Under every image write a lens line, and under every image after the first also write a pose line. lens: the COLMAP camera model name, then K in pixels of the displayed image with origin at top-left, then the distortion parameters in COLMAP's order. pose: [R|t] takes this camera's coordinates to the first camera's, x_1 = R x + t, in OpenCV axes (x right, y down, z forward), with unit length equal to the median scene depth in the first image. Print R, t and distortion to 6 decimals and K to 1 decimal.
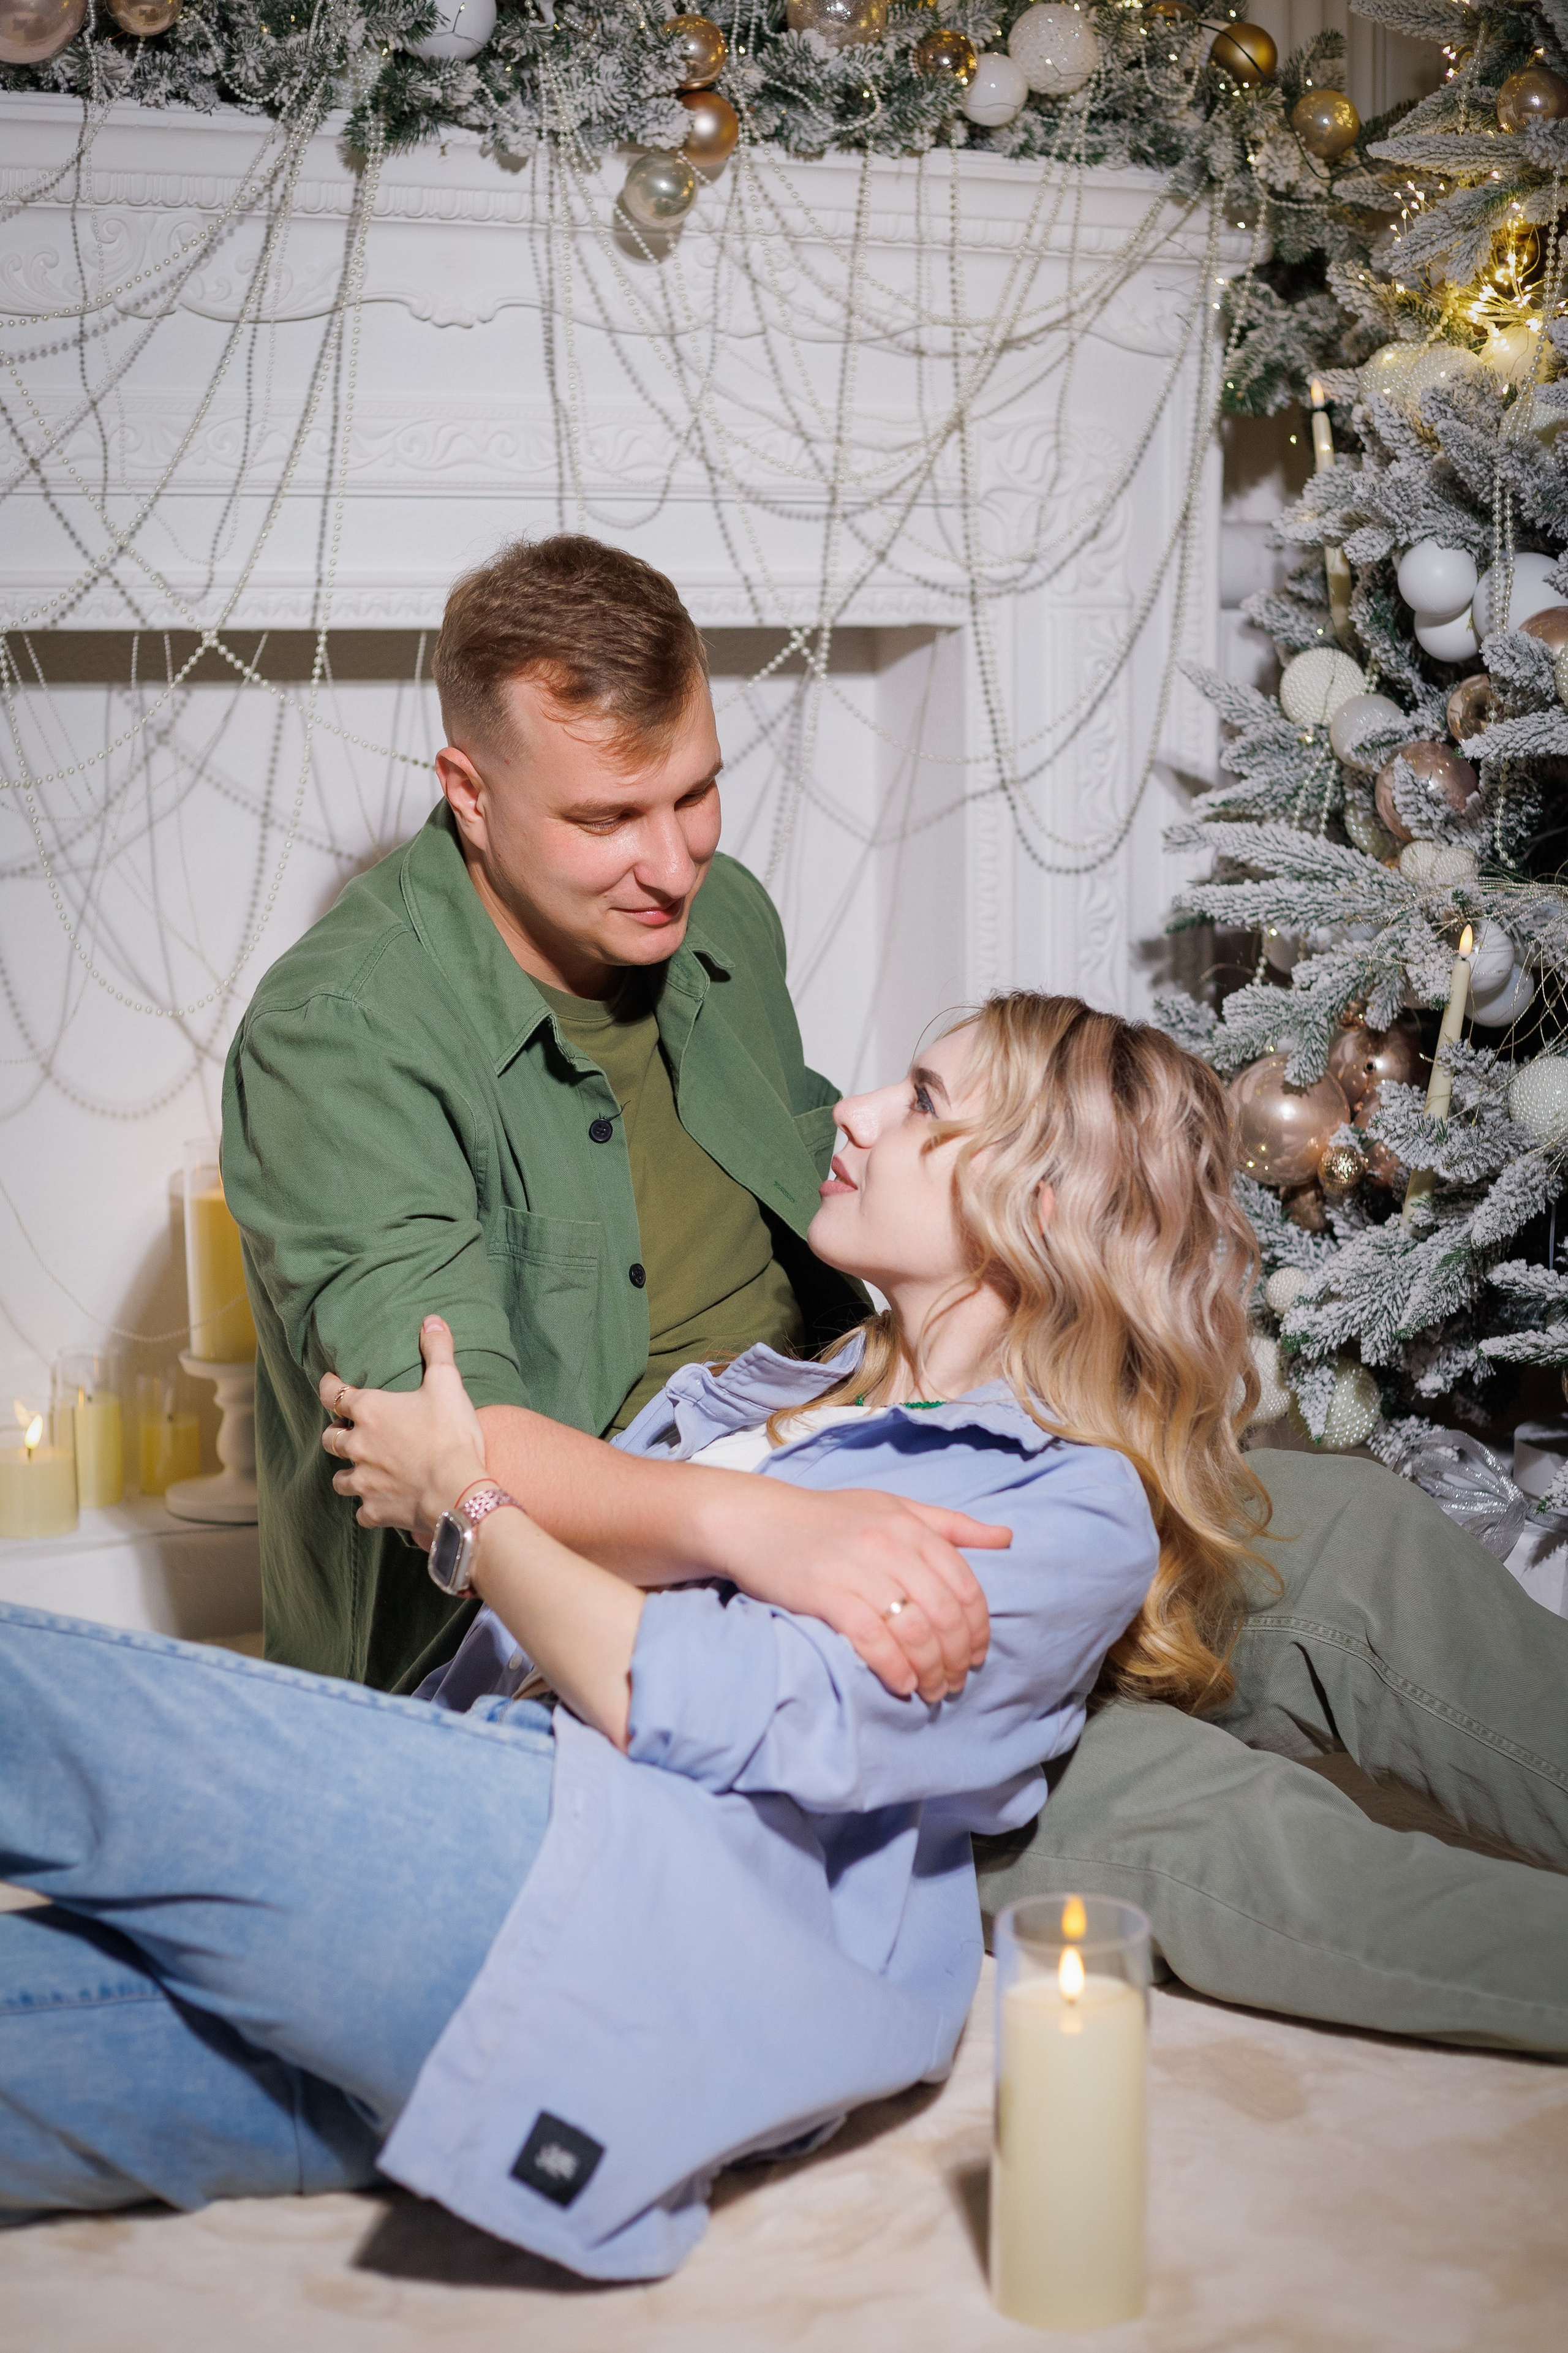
lens RADIAL K [[3714.7, 0, 783.4], [0, 3714.7, 1238.6], [0, 0, 1]] dist [-0.192535, 0.076361]
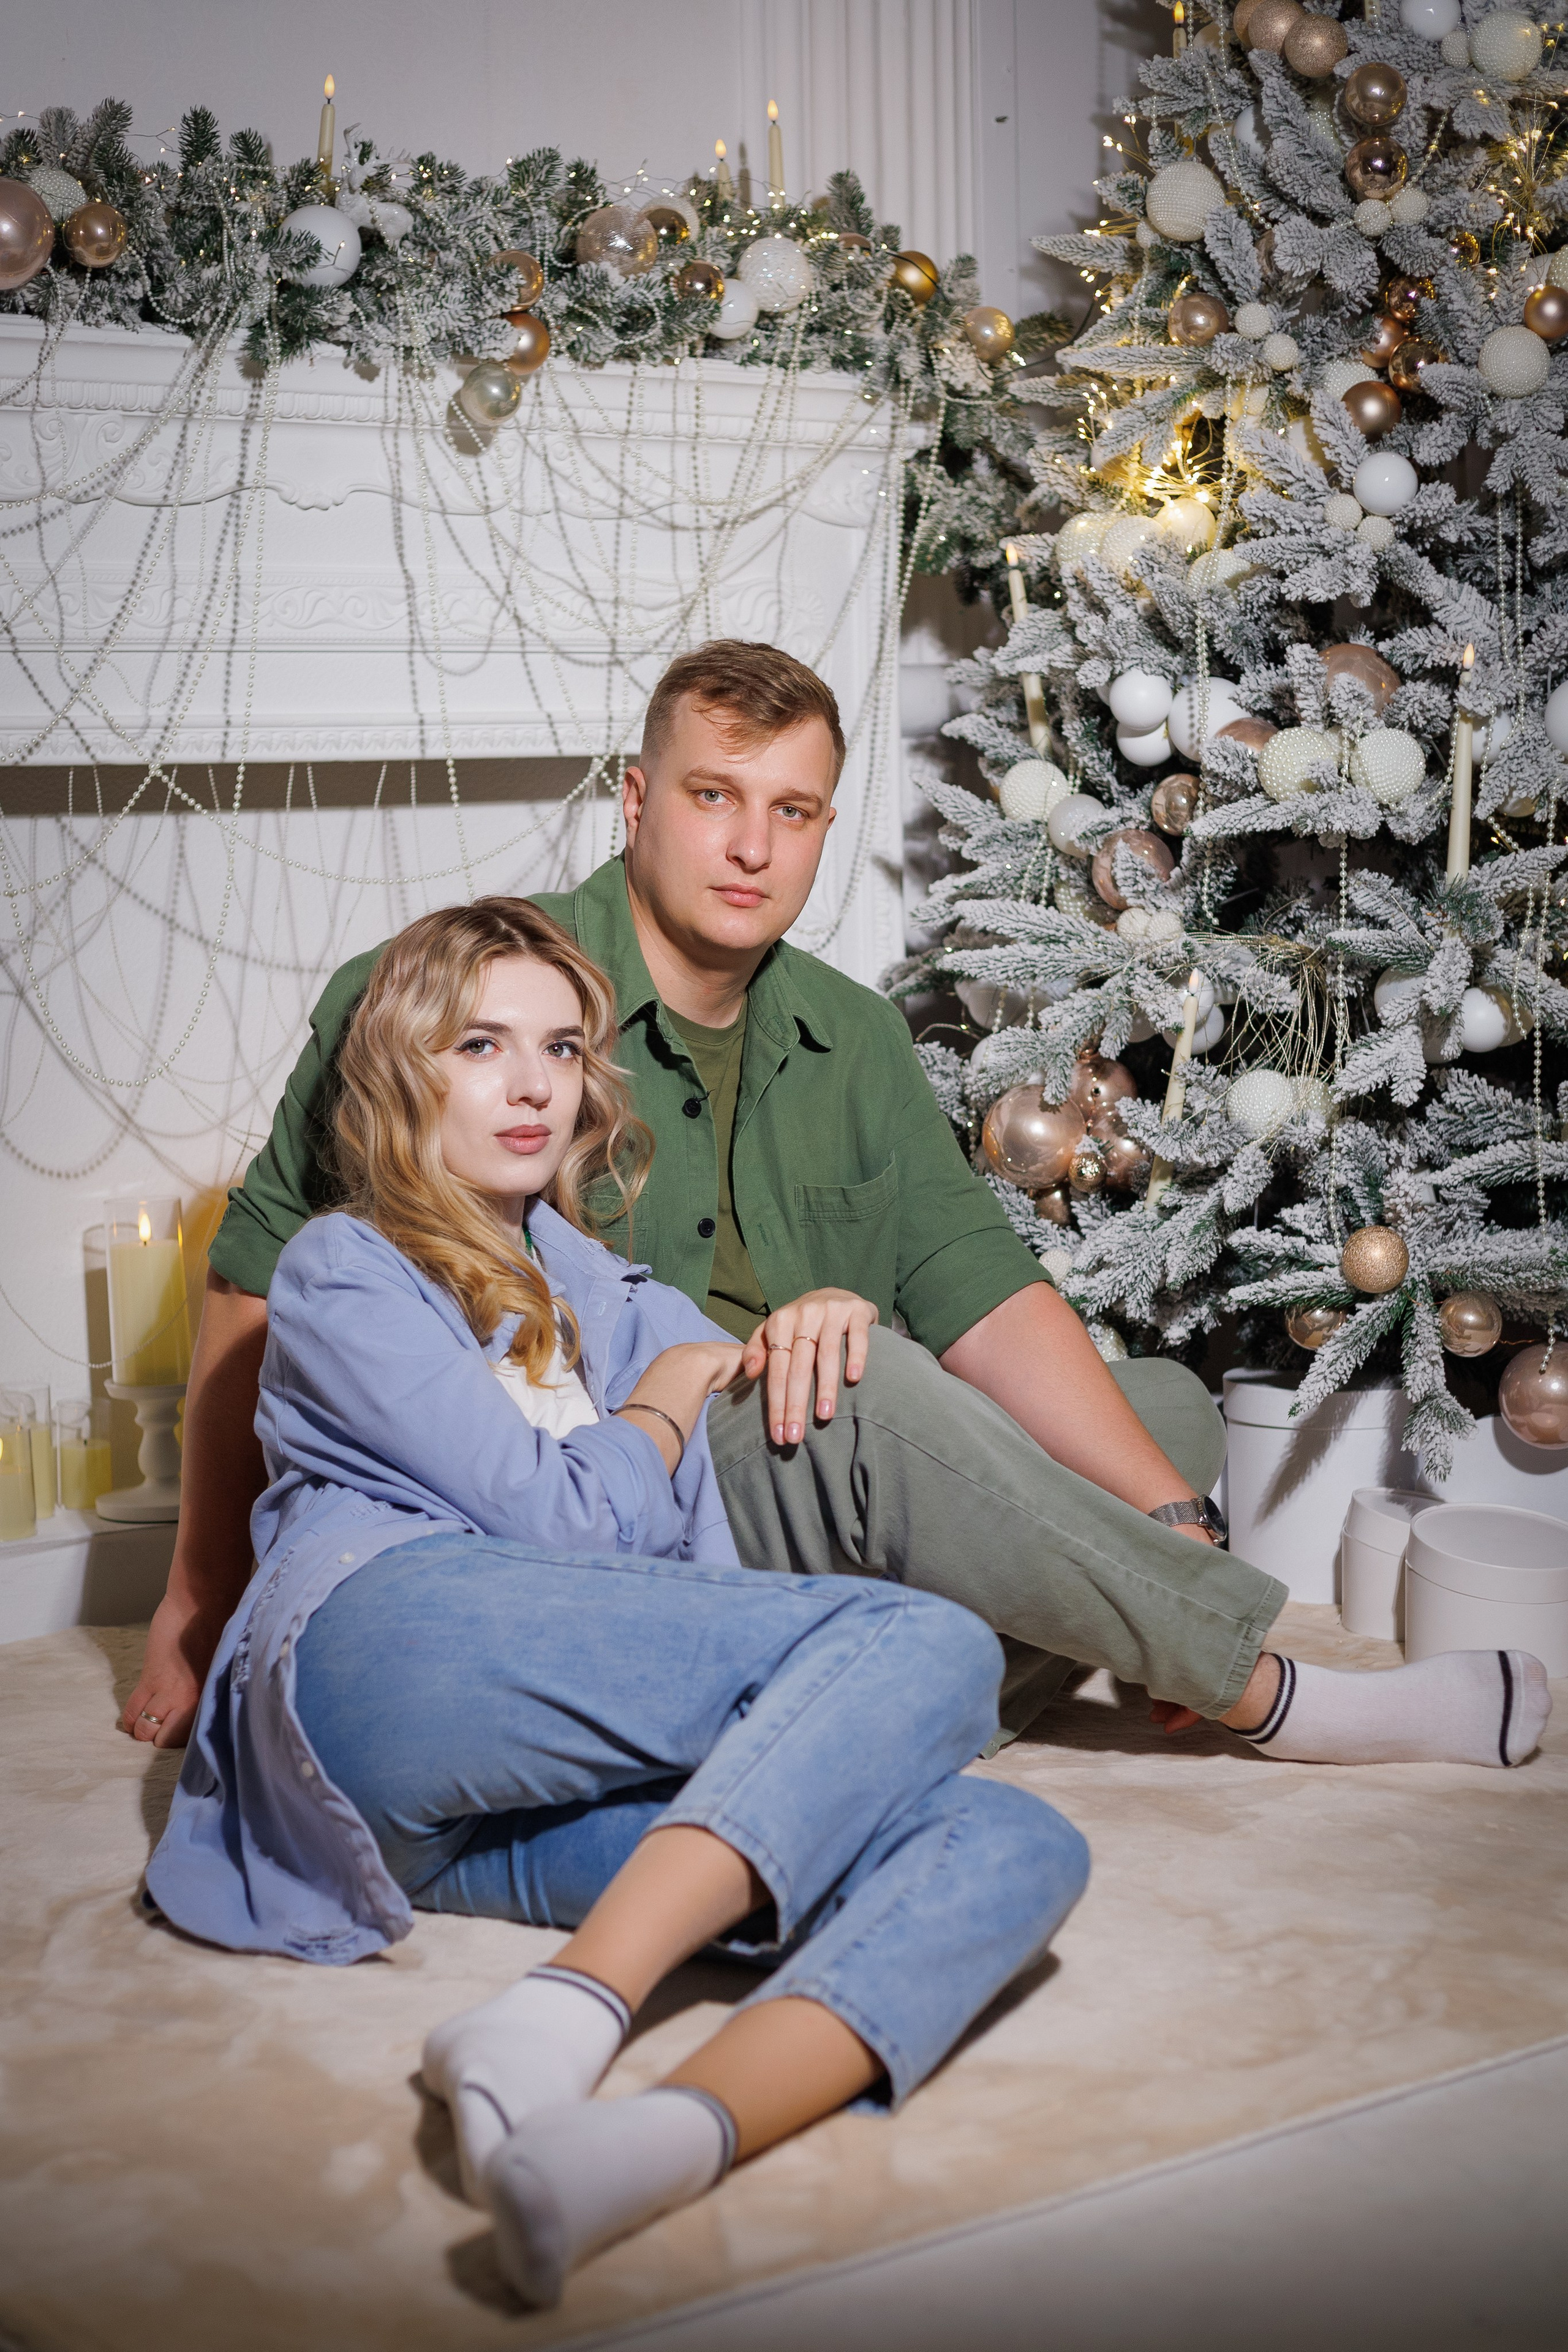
lens RADIAL K [[3835.1, 0, 733.6], [0, 3835.1, 1394.3], [0, 0, 1]] dist [-0.167049, 0.015765]
pose [[0.980106, -0.052106, 0.191512, -0.215150], [0.054601, 0.998478, -0.007770, 0.059348], [-0.190816, 0.018072, 0.981459, -0.245923]]
